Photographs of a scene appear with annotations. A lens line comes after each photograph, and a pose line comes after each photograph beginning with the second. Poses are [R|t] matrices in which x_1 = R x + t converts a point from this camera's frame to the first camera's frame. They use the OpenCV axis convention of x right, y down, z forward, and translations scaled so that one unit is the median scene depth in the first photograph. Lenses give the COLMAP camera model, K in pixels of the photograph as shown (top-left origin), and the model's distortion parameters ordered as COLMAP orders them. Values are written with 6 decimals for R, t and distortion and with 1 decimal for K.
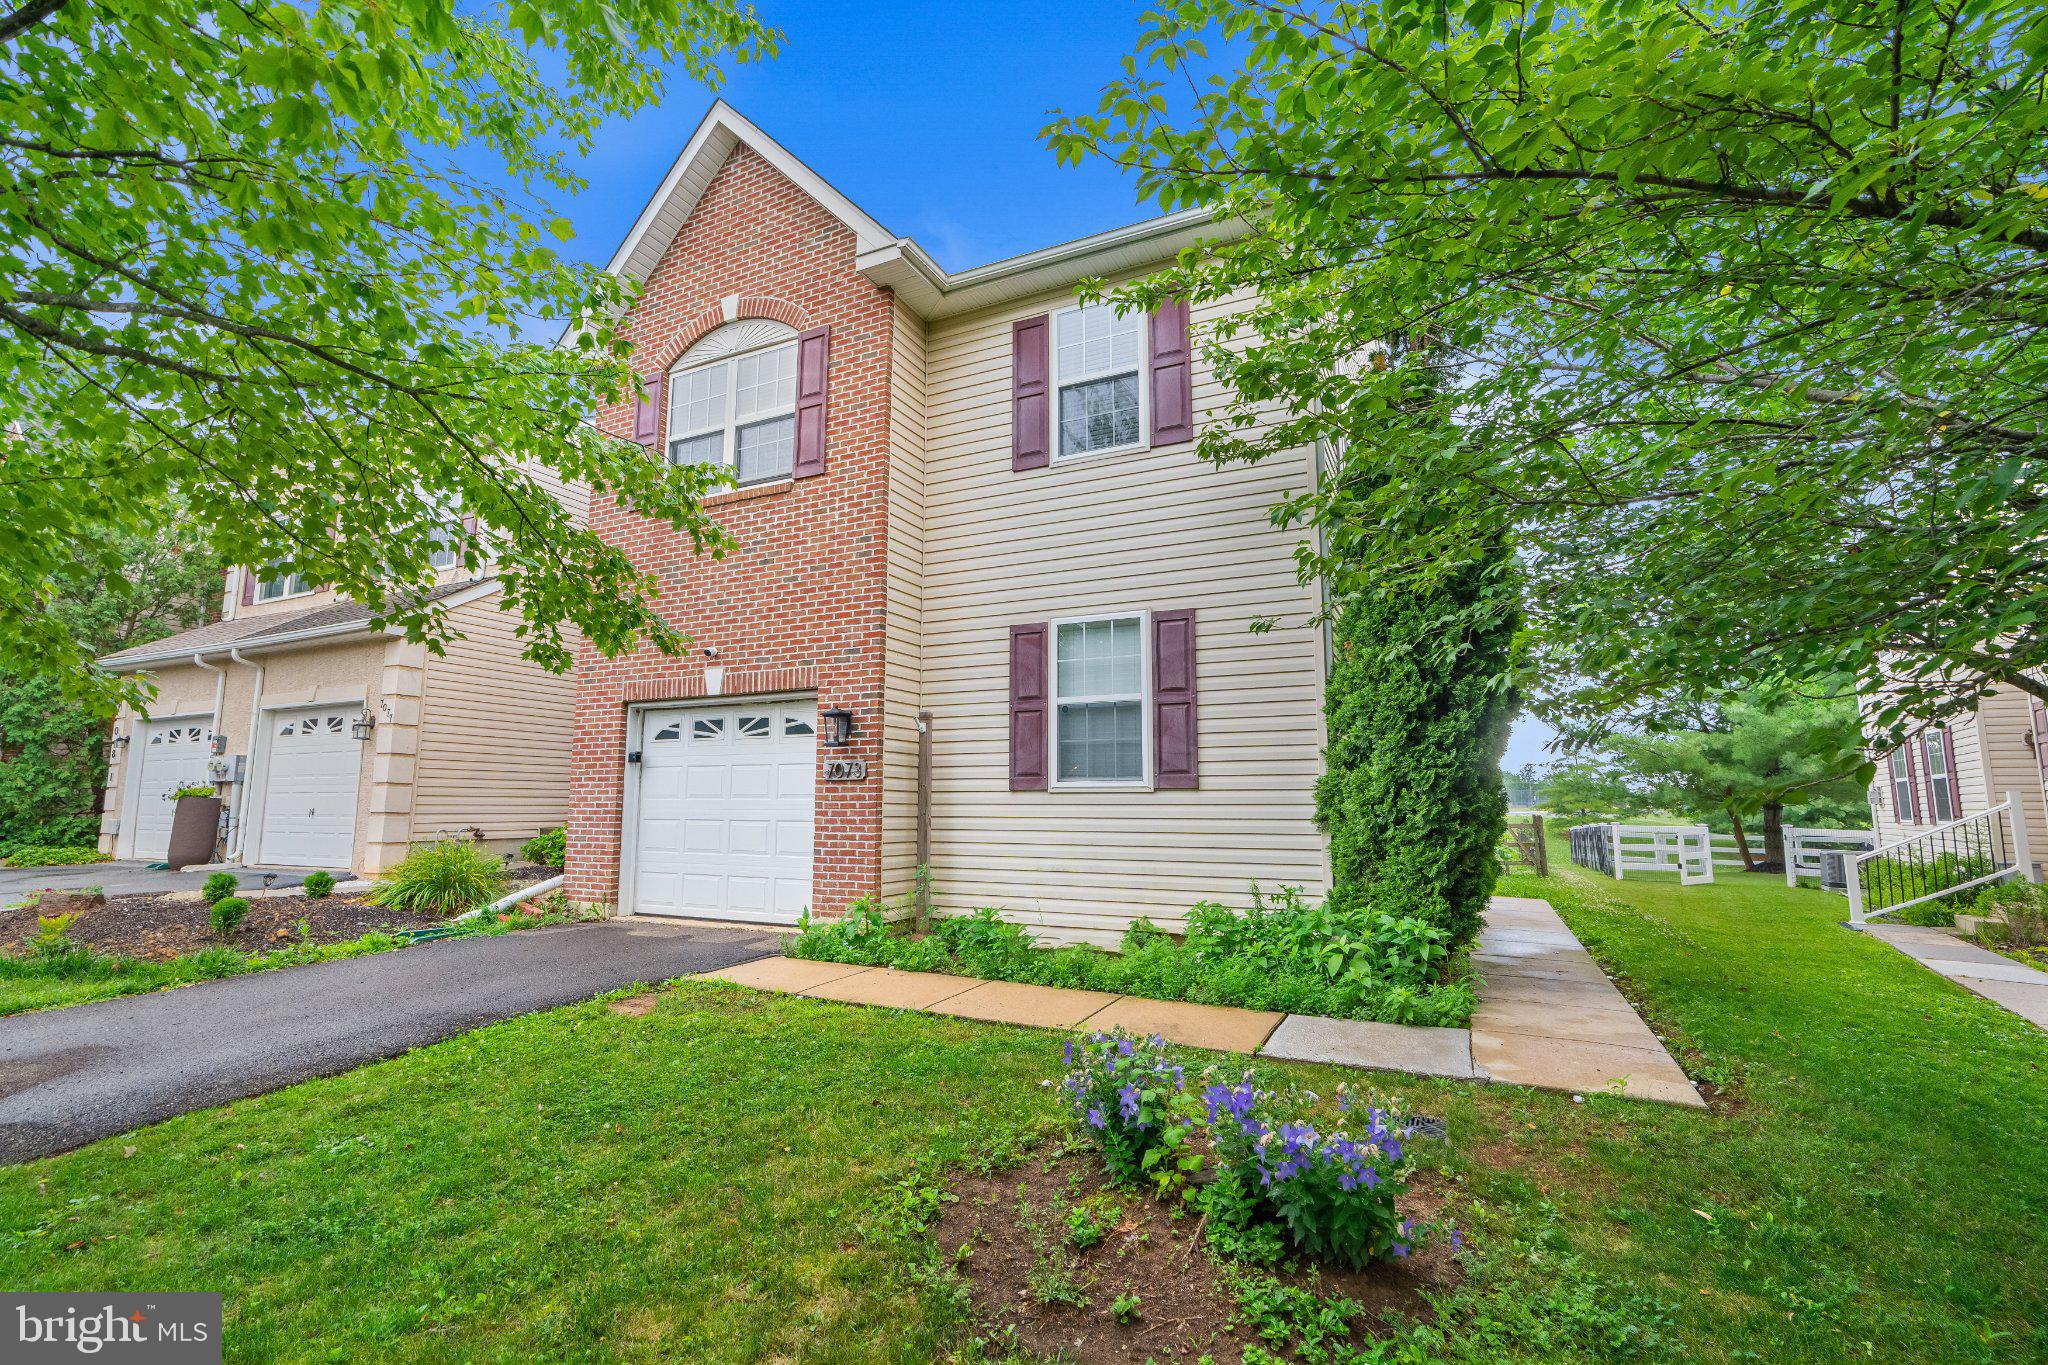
lens RADIAL K [[921.7, 0, 1024.0], [0, 921.7, 682.5], [0, 0, 1]] dist [0.000051, 0.001206]
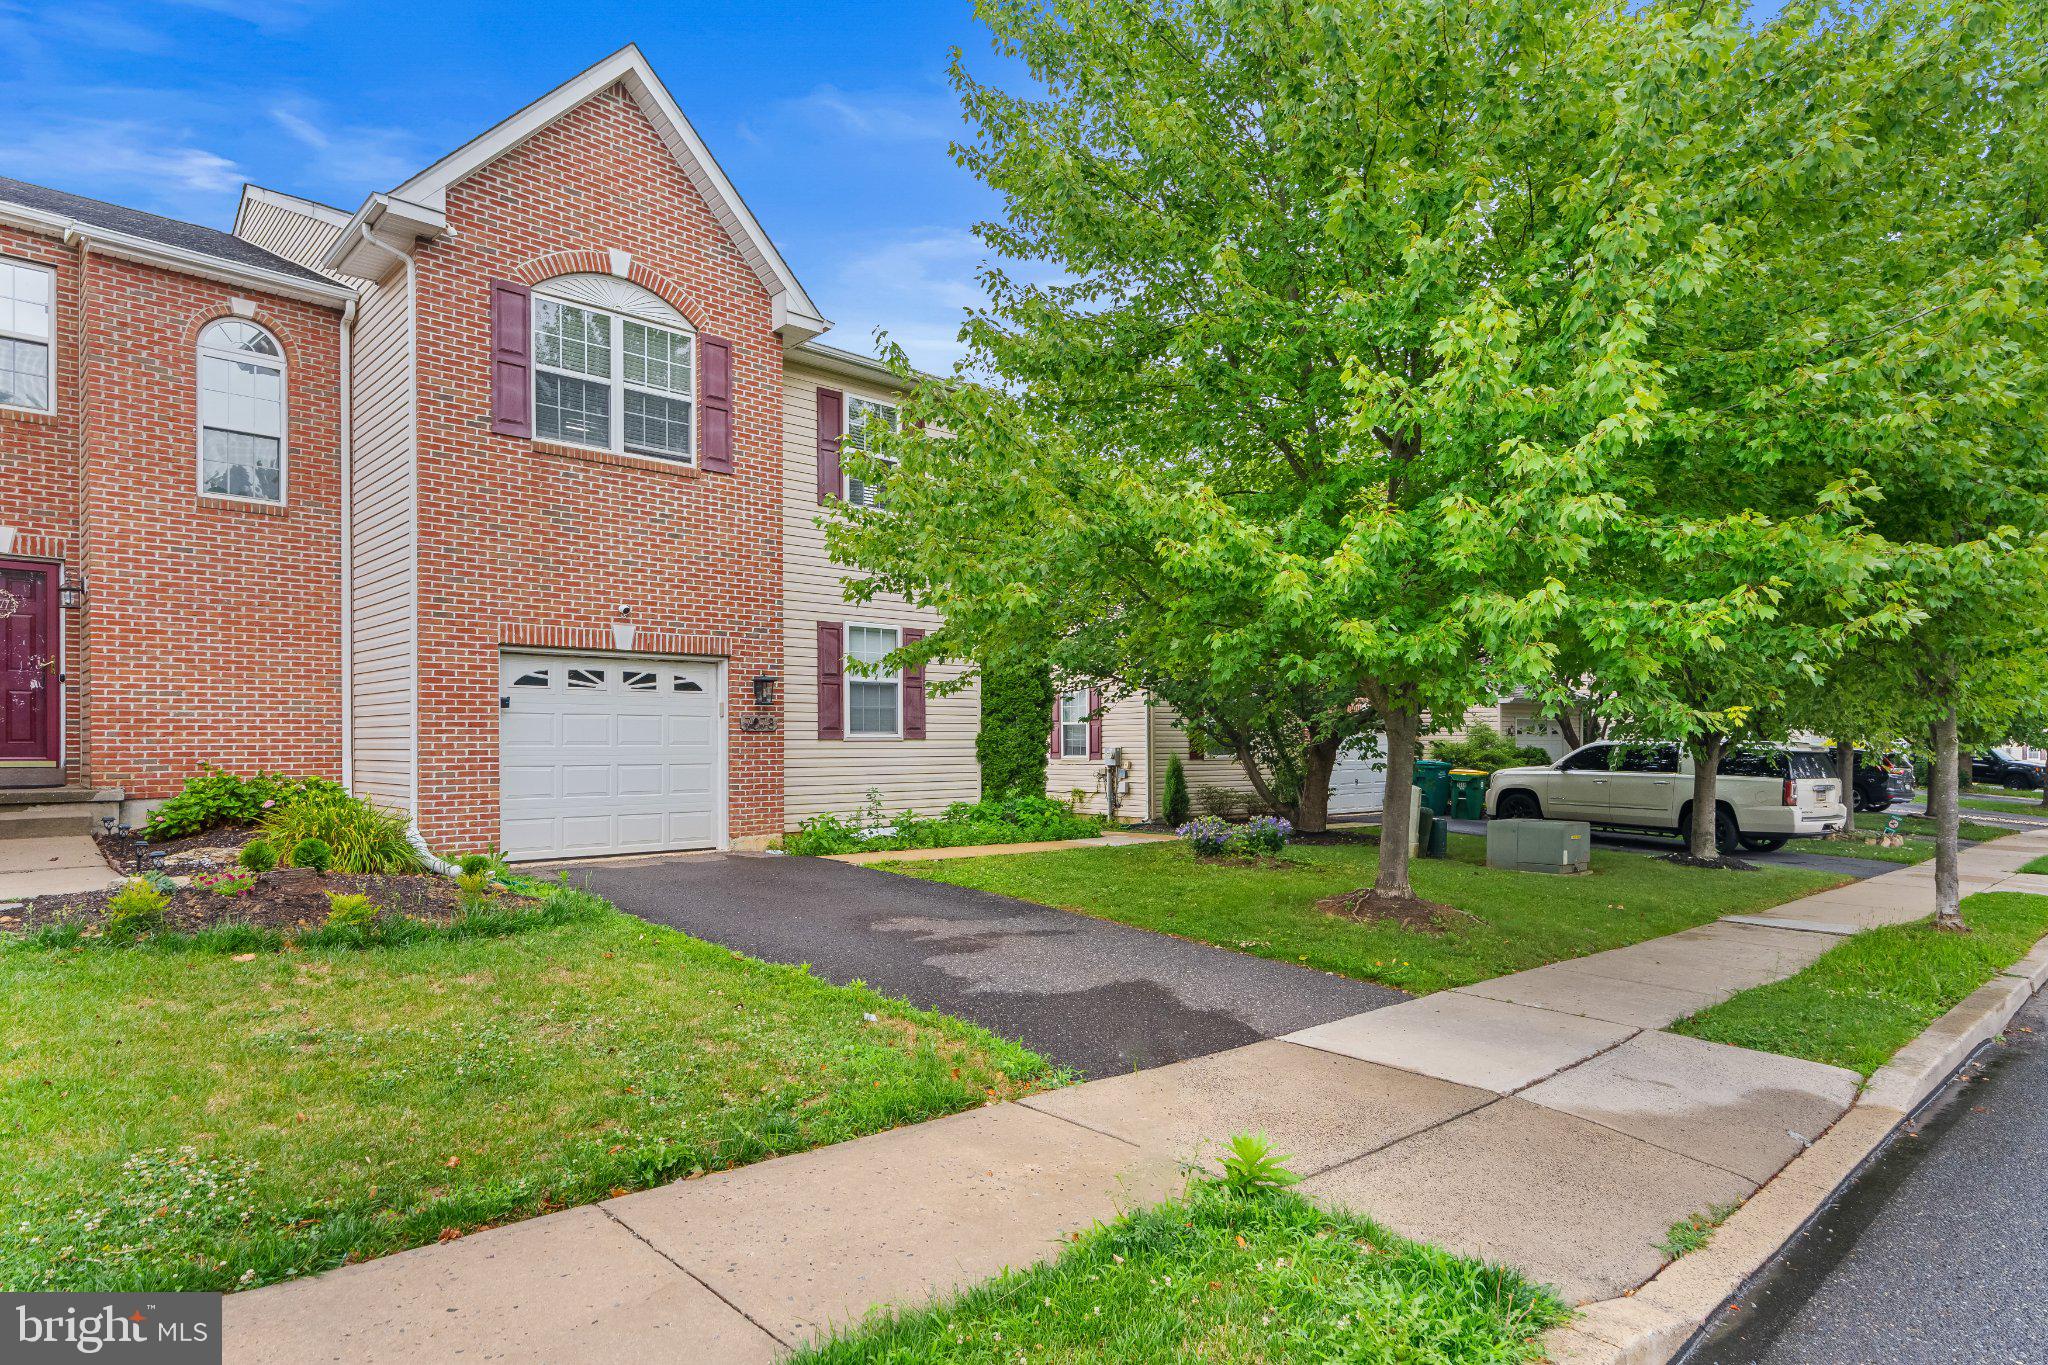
lens RADIAL K [[1140.4, 0, 1020.5], [0, 1140.4, 744.9], [0, 0, 1]] dist [0.001399, 0.000234]
pose [[0.356106, -0.004284, 0.934436, -1.473315], [-0.122824, 0.991099, 0.051351, -0.001965], [-0.926338, -0.133058, 0.352410, 0.091773]]
